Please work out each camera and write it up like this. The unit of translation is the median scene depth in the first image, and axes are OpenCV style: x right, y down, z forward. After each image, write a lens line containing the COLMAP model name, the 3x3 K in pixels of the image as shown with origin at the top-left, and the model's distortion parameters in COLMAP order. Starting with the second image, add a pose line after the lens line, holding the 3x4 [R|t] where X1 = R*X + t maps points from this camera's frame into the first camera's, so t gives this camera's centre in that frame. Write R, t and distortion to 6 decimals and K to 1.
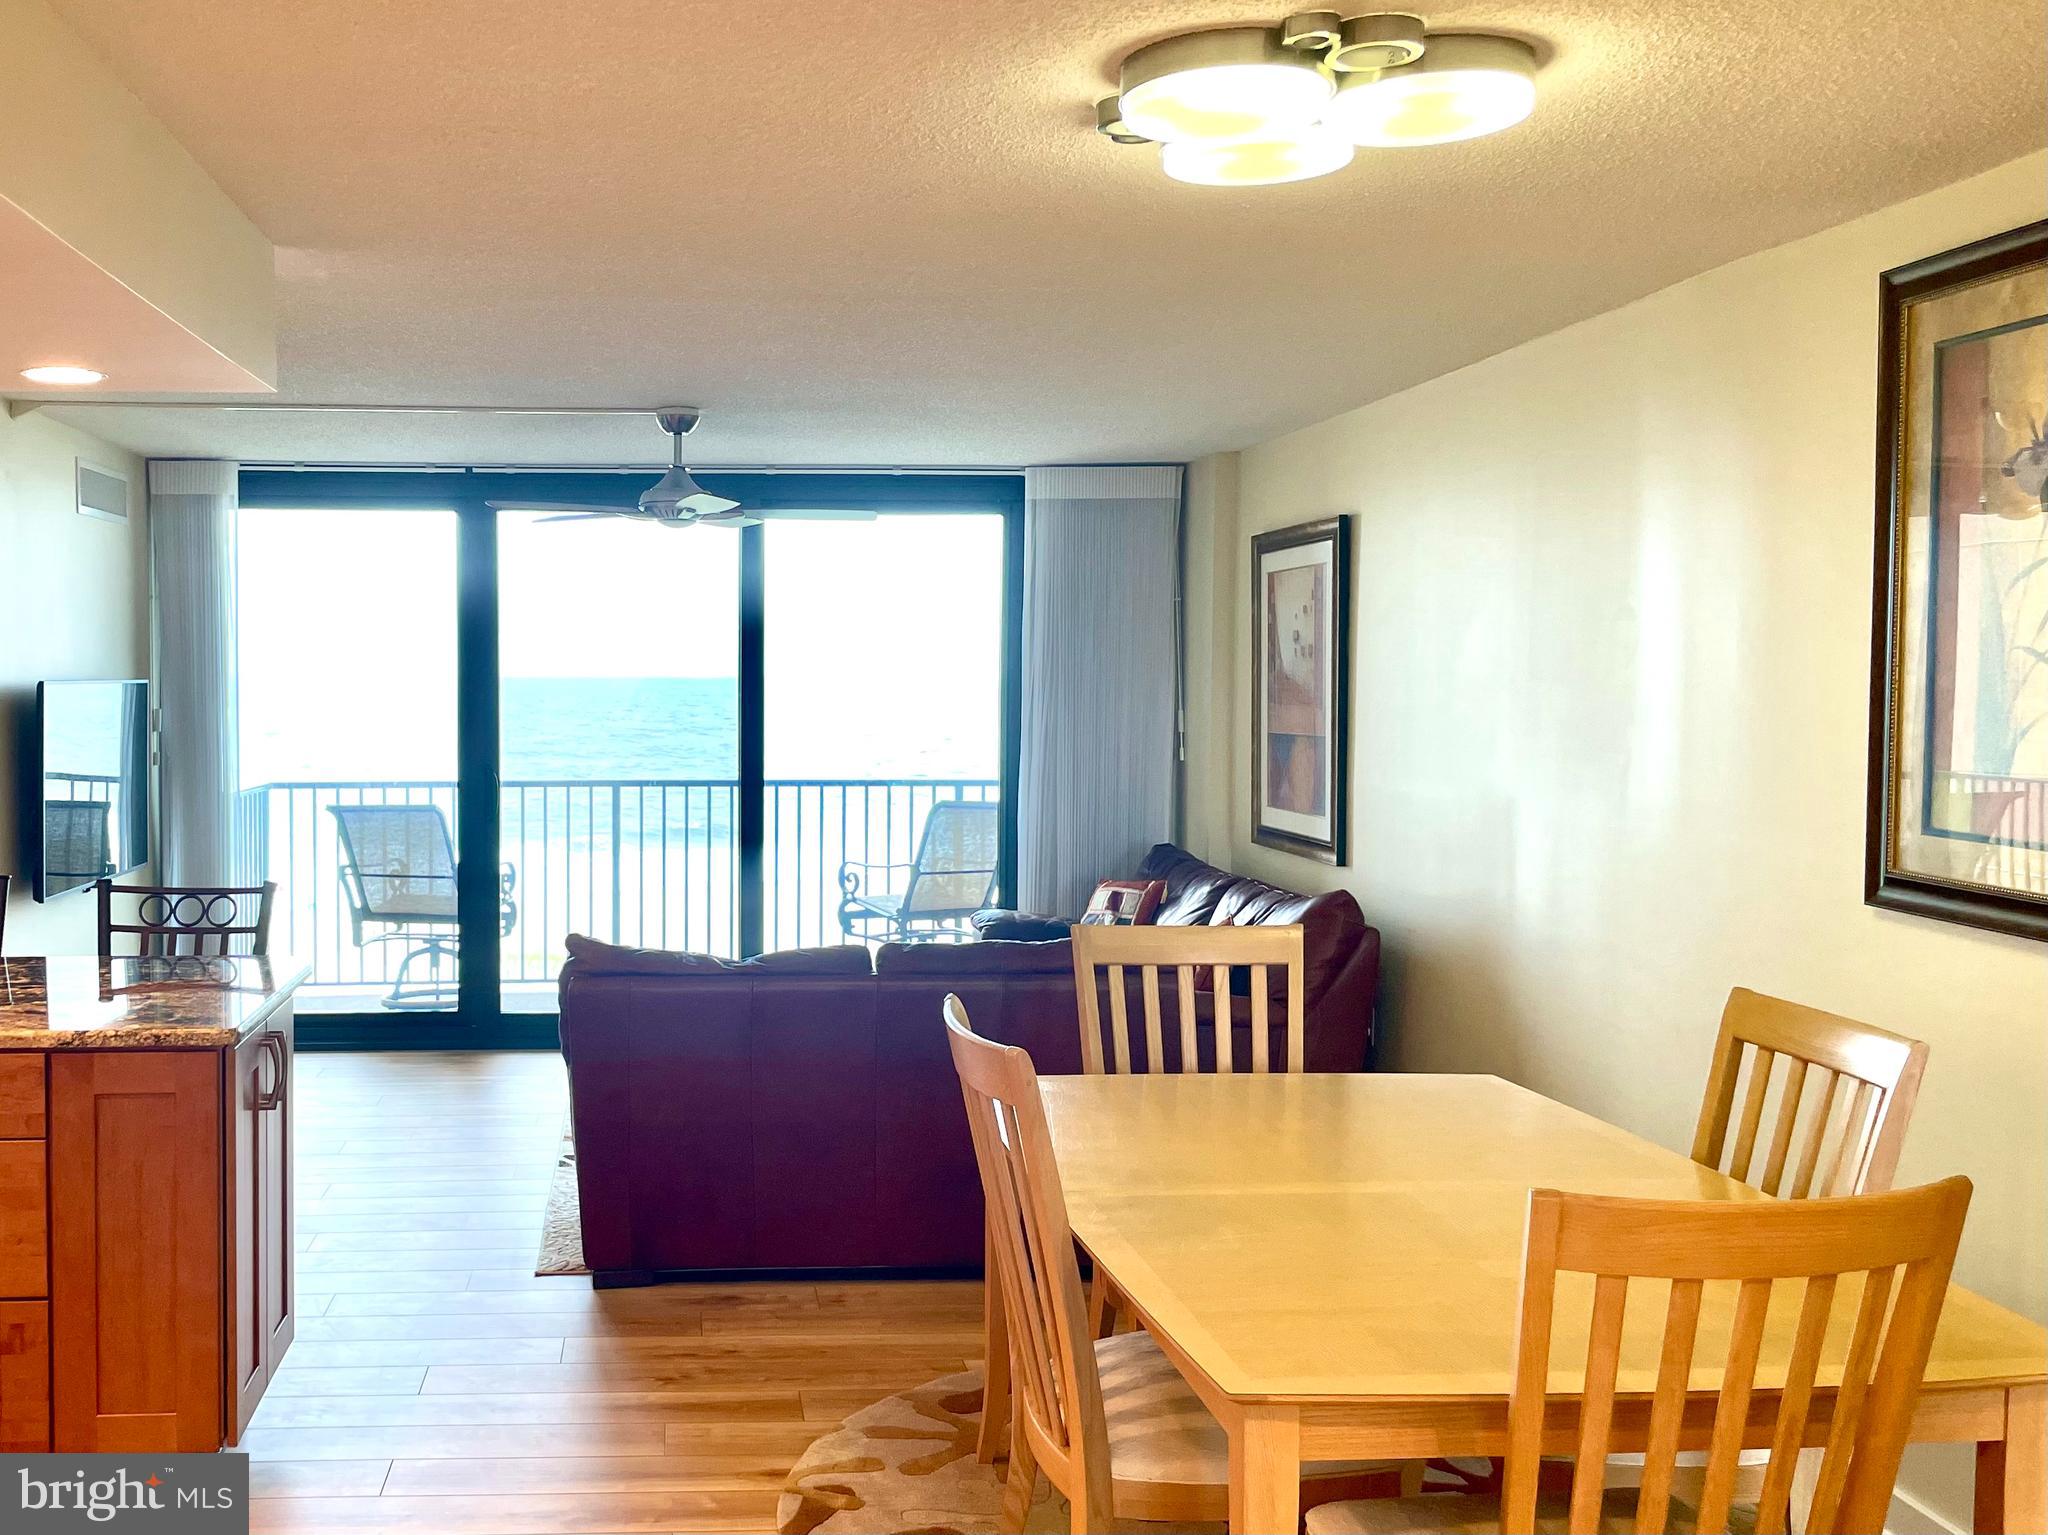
lens RADIAL K [[1968.6, 0, 739.7], [0, 1968.6, 774.3], [0, 0, 1]] dist [0.013860, 0.000000]
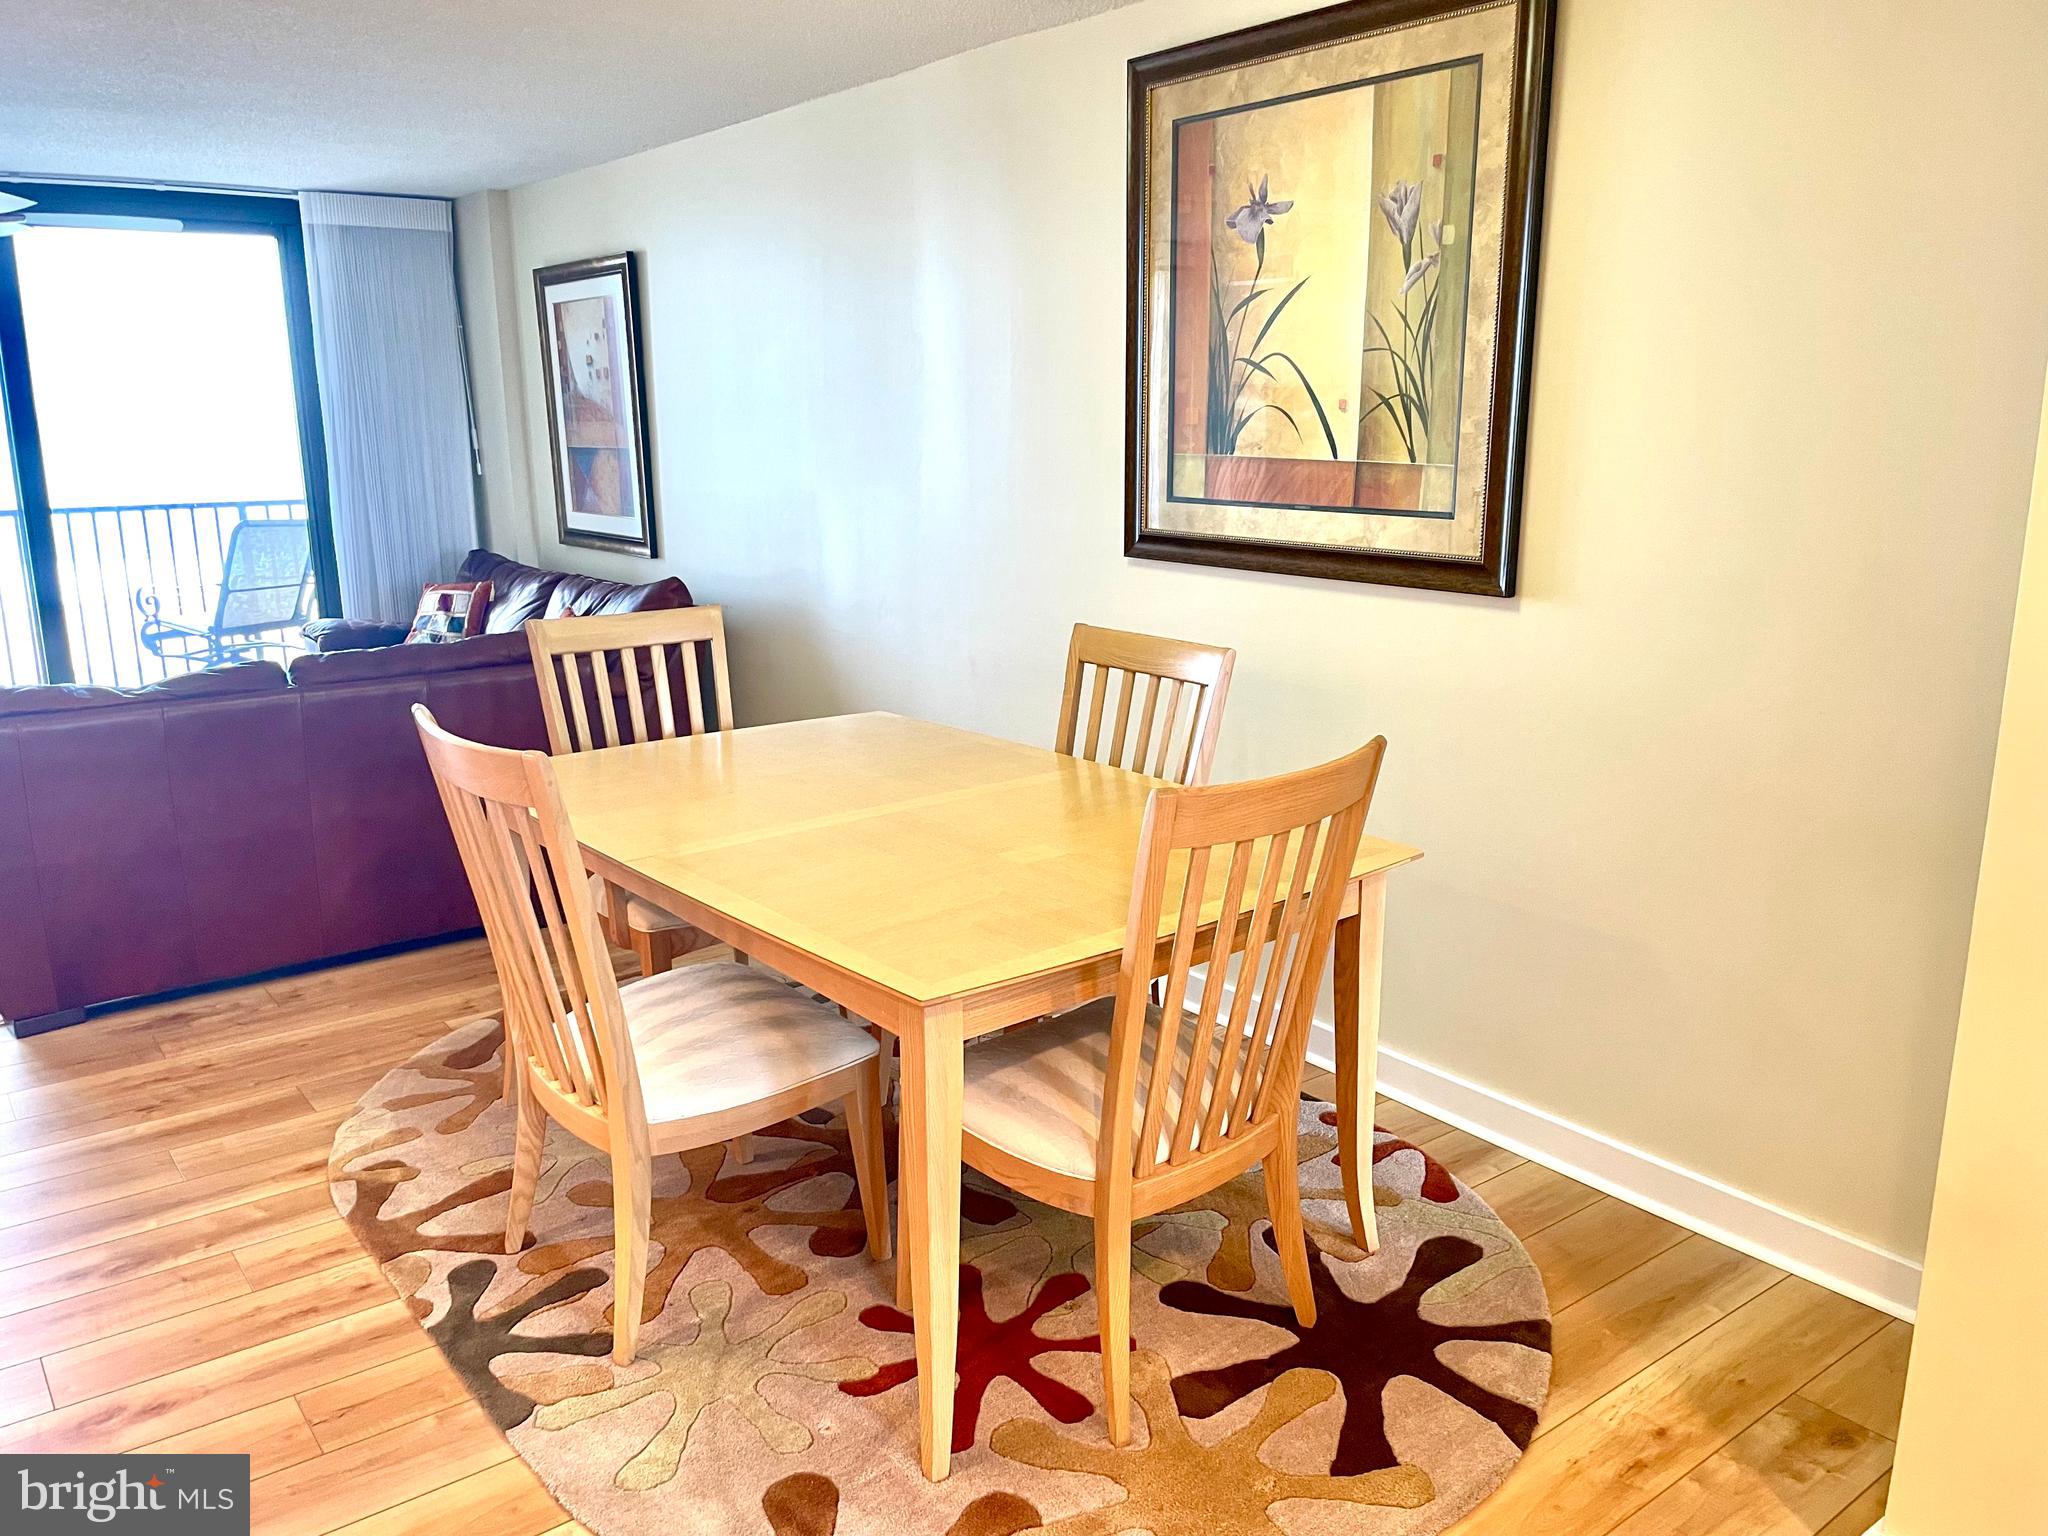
lens RADIAL K [[1569.6, 0, 992.3], [0, 1569.6, 768.7], [0, 0, 1]] dist [0.098199, -0.124718]
pose [[0.824574, -0.137507, 0.548789, -0.071209], [0.040611, 0.981897, 0.185010, 0.002634], [-0.564295, -0.130267, 0.815231, 0.078323]]
